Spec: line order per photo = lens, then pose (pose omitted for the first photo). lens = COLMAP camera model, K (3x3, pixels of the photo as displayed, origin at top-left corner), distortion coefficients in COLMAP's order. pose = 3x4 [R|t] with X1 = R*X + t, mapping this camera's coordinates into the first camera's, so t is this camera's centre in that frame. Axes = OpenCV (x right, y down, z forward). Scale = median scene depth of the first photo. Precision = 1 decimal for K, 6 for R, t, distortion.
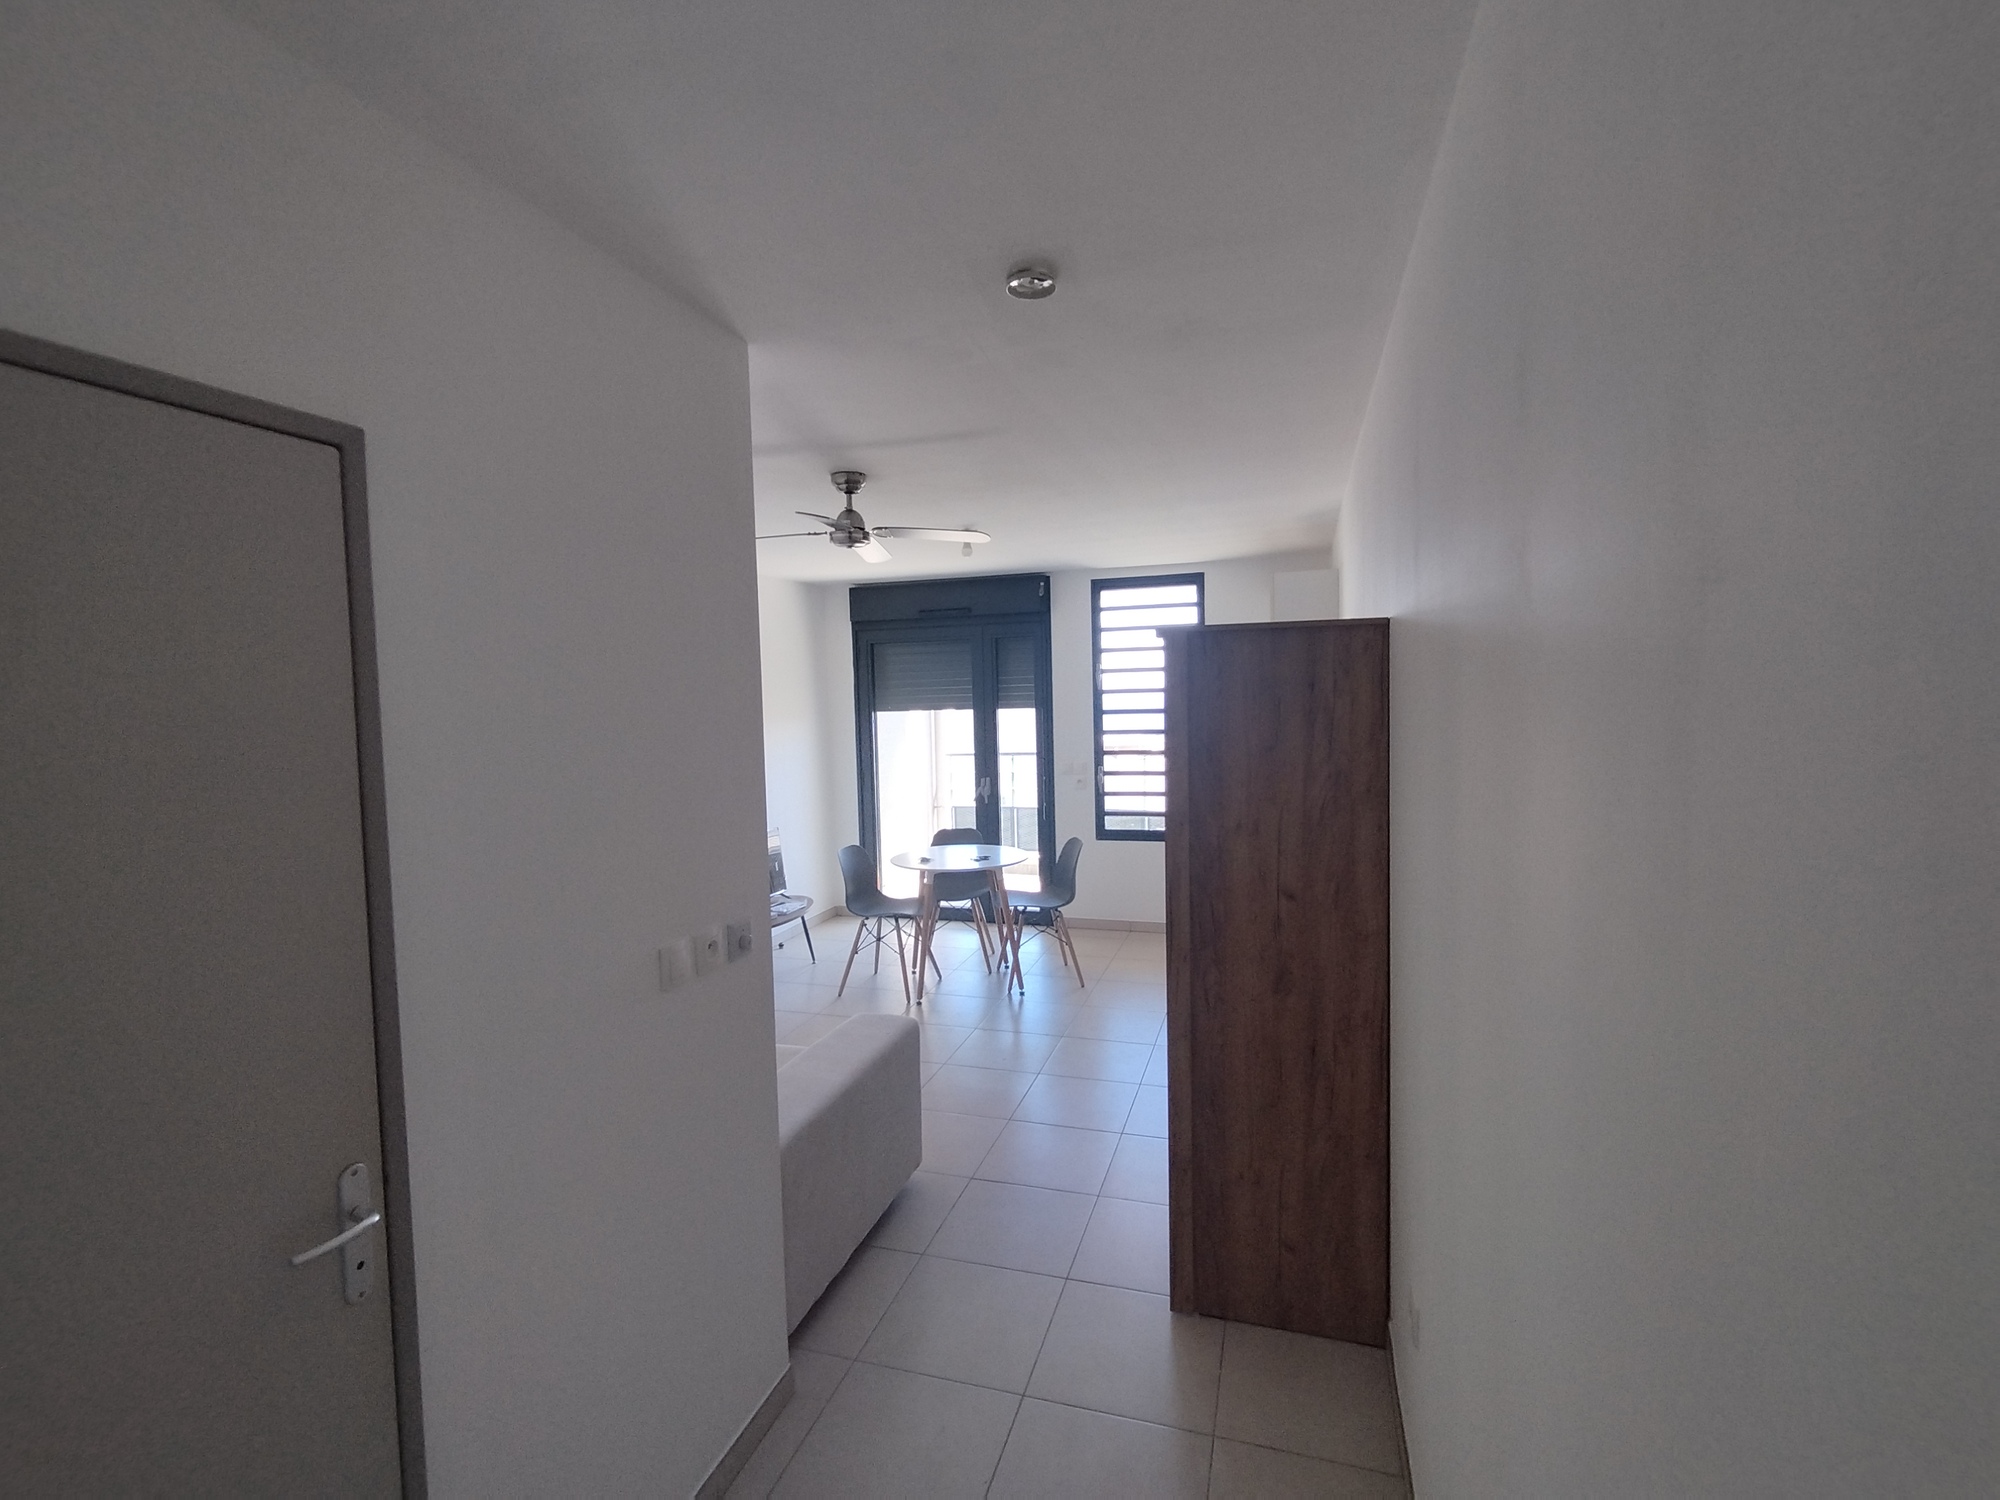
lens RADIAL K [[927.7, 0, 983.7], [0, 927.7, 749.8], [0, 0, 1]] dist [-0.003928, -0.000563]
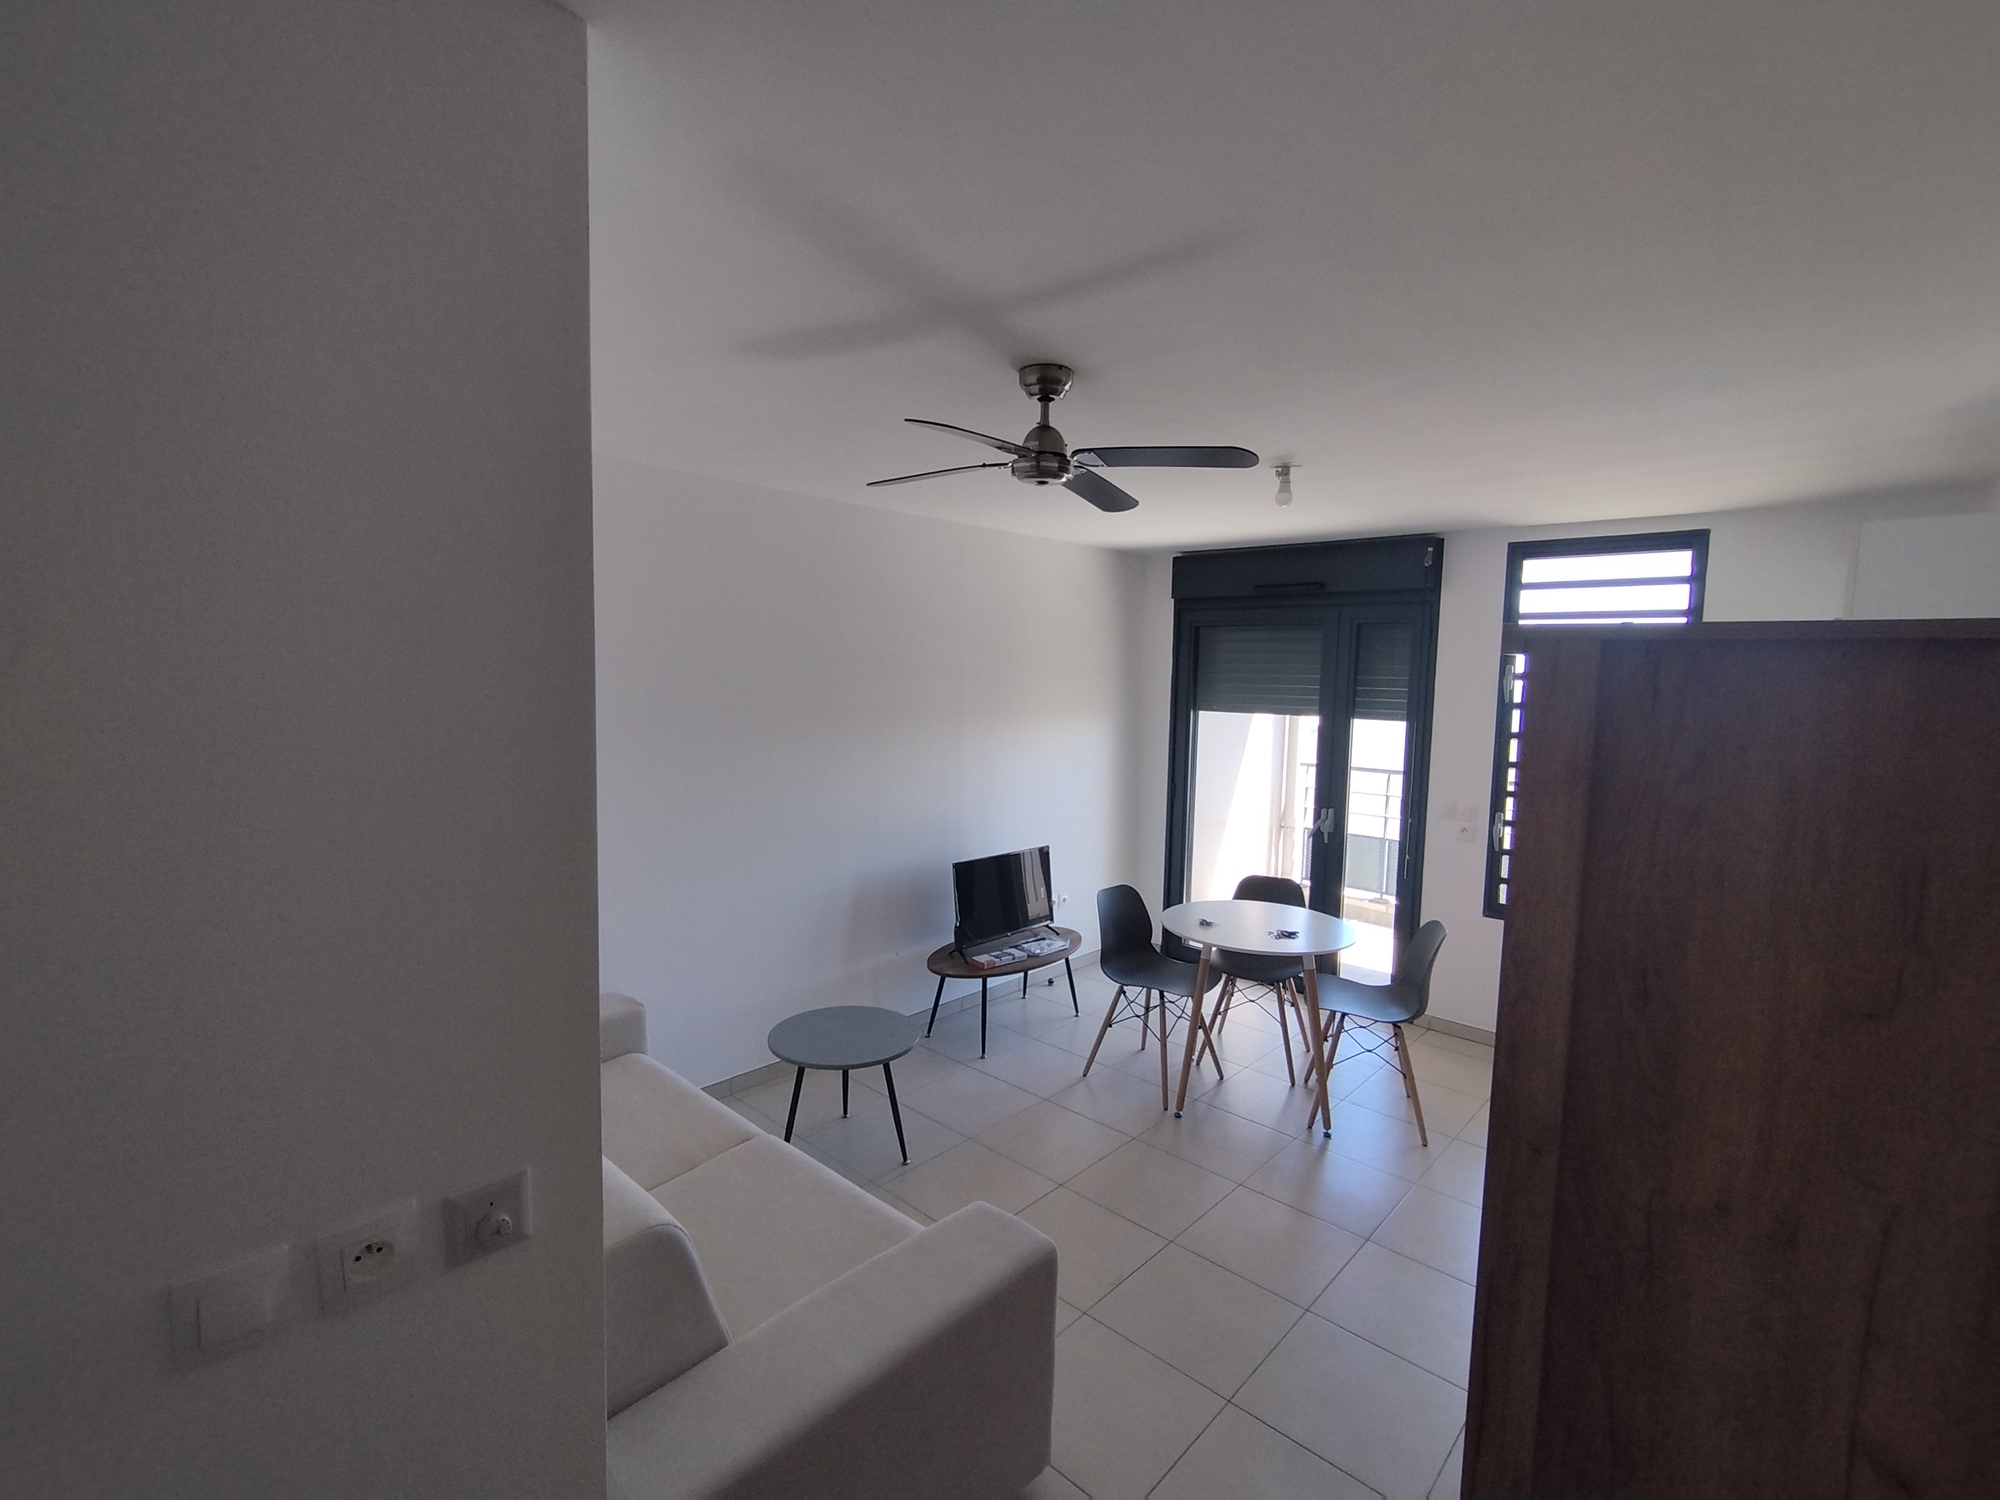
lens RADIAL K [[927.7, 0, 983.7], [0, 927.7, 749.8], [0, 0, 1]] dist [-0.003928, -0.000563]
pose [[0.908938, 0.080865, -0.409013, 0.055555], [-0.070775, 0.996699, 0.039775, -0.029644], [0.410879, -0.007205, 0.911661, 0.210446]]
